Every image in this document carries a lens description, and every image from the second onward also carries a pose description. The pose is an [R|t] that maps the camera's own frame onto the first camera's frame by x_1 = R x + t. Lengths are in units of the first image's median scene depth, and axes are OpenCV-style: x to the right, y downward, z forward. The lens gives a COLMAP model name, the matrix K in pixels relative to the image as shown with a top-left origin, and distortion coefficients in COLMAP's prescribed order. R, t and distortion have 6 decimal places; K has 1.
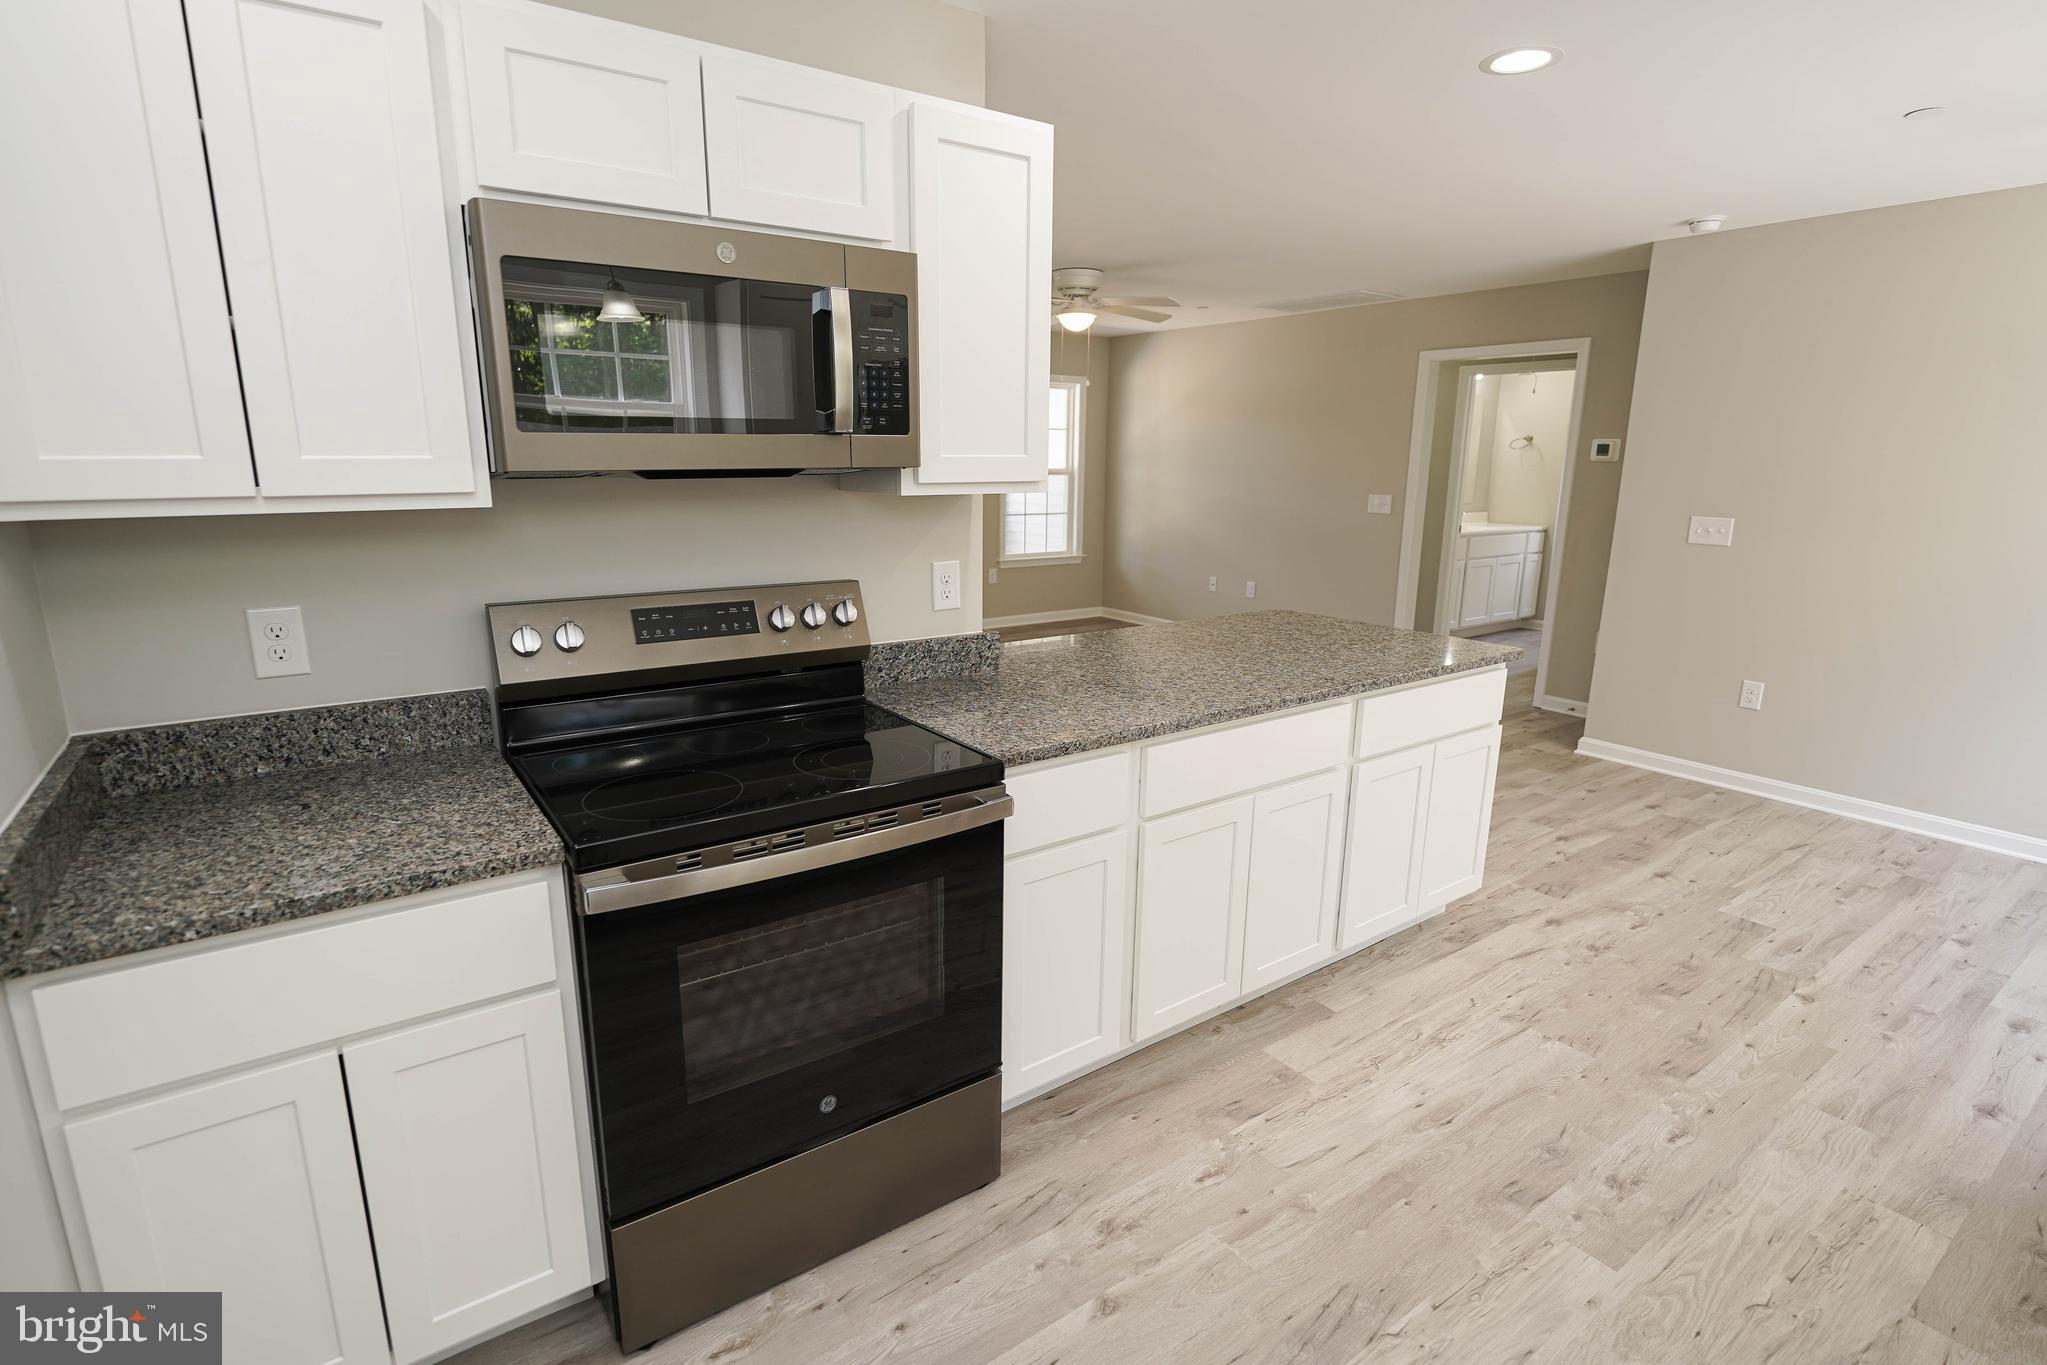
lens RADIAL K [[984.4, 0, 1005.0], [0, 984.4, 681.6], [0, 0, 1]] dist [-0.013366, -0.000010]
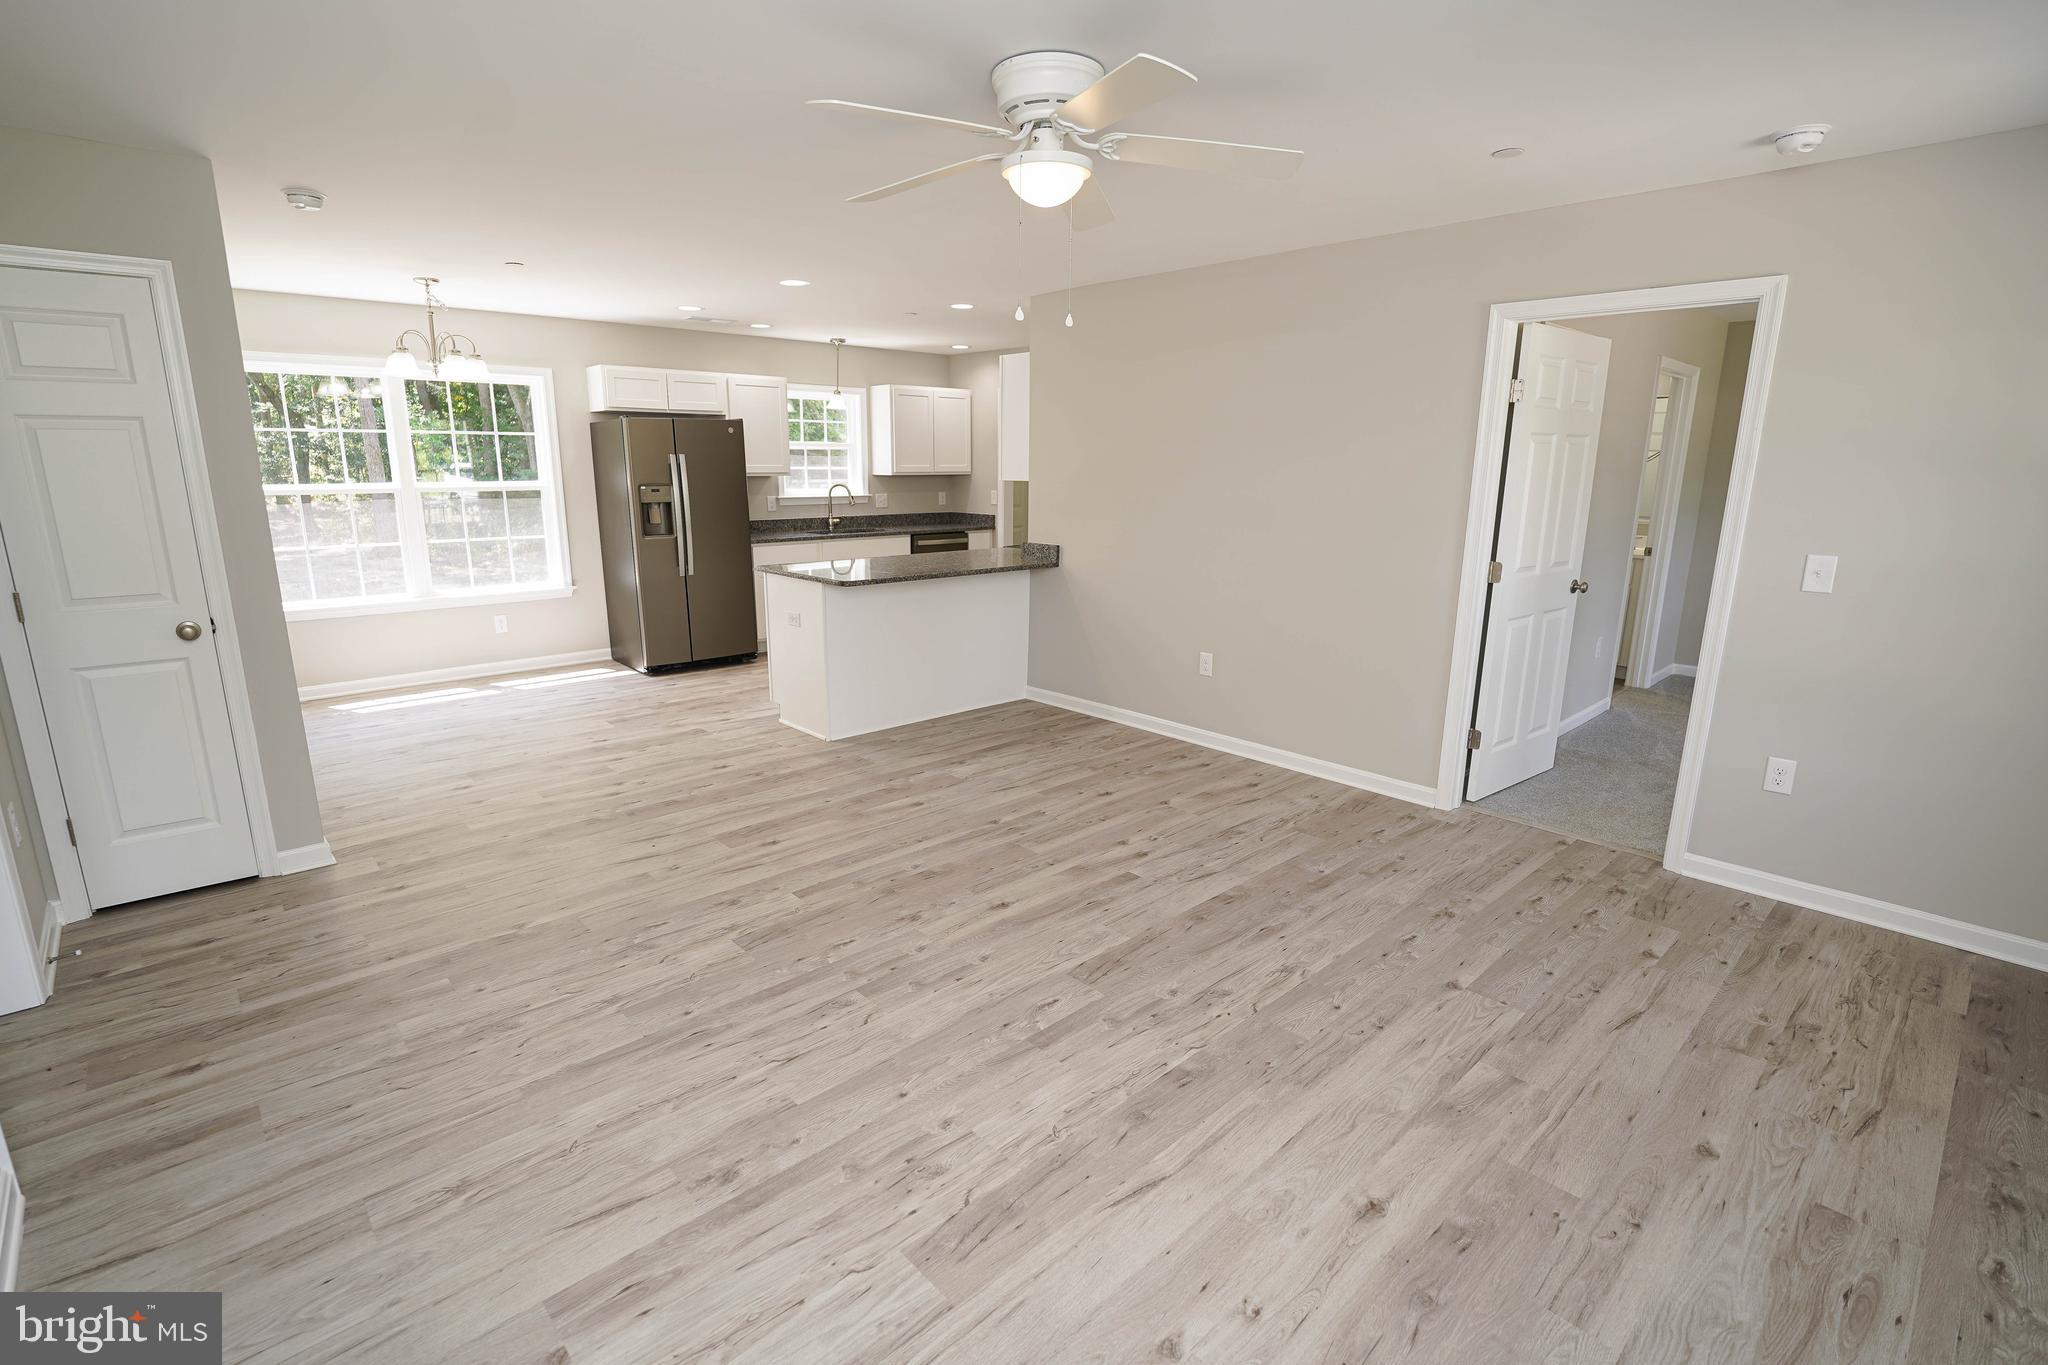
lens RADIAL K [[948.1, 0, 978.2], [0, 948.1, 677.8], [0, 0, 1]] dist [-0.011324, 0.000005]
pose [[-0.994815, 0.009398, -0.101267, 0.270866], [-0.035824, 0.899520, 0.435408, -0.606649], [0.095184, 0.436778, -0.894519, 2.582888]]
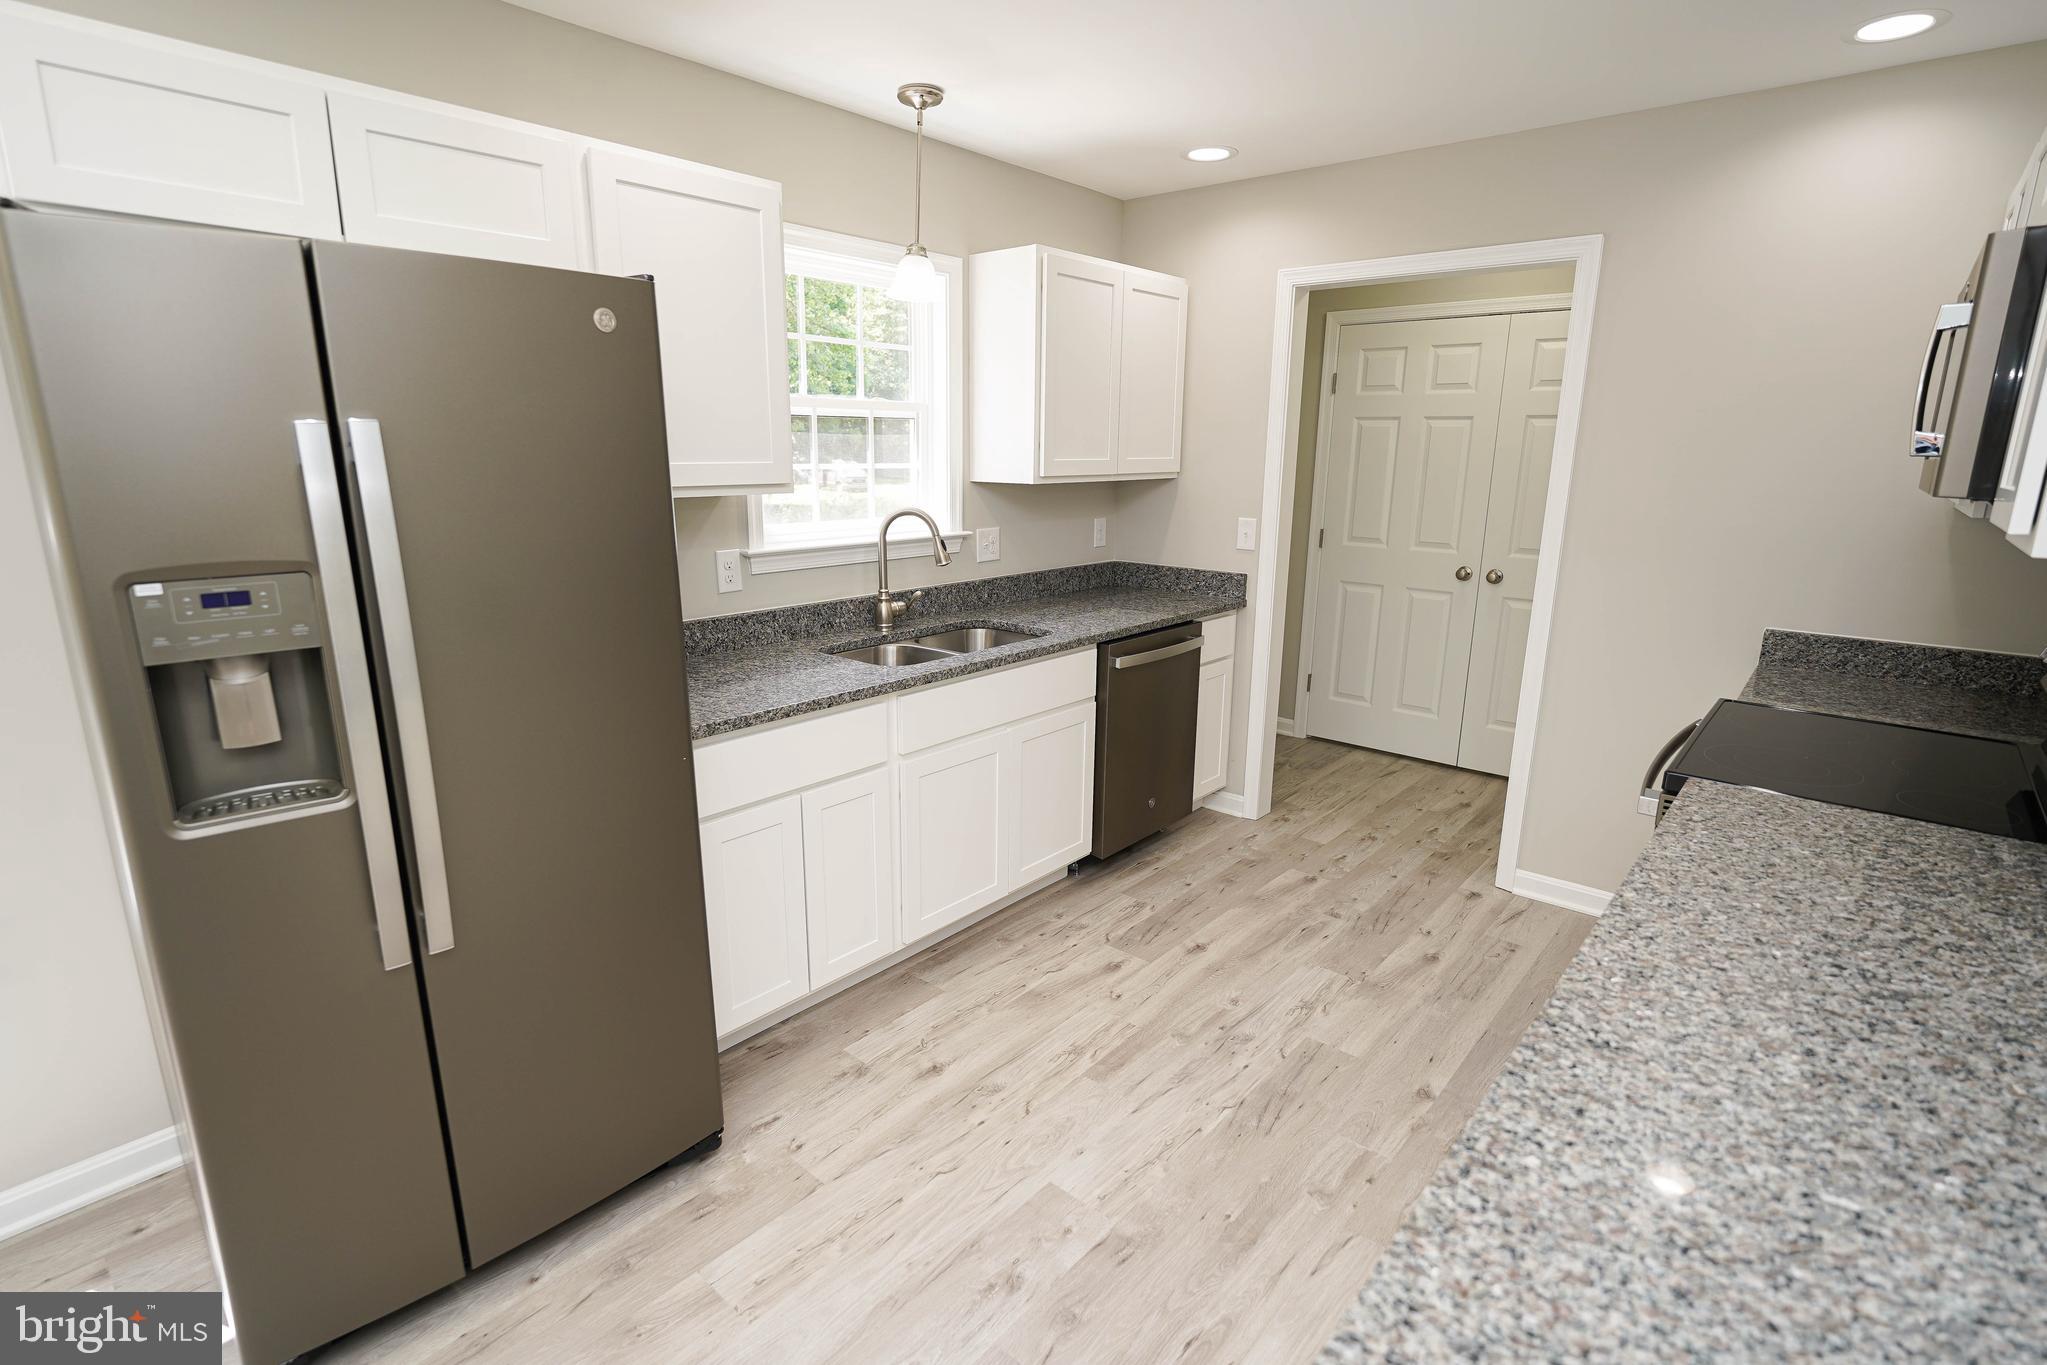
lens RADIAL K [[984.4, 0, 1005.0], [0, 984.4, 681.6], [0, 0, 1]] dist [-0.013366, -0.000010]
pose [[-0.972609, 0.038343, -0.229263, 0.521392], [-0.068496, 0.895232, 0.440304, -0.234311], [0.222126, 0.443948, -0.868084, 0.976921]]
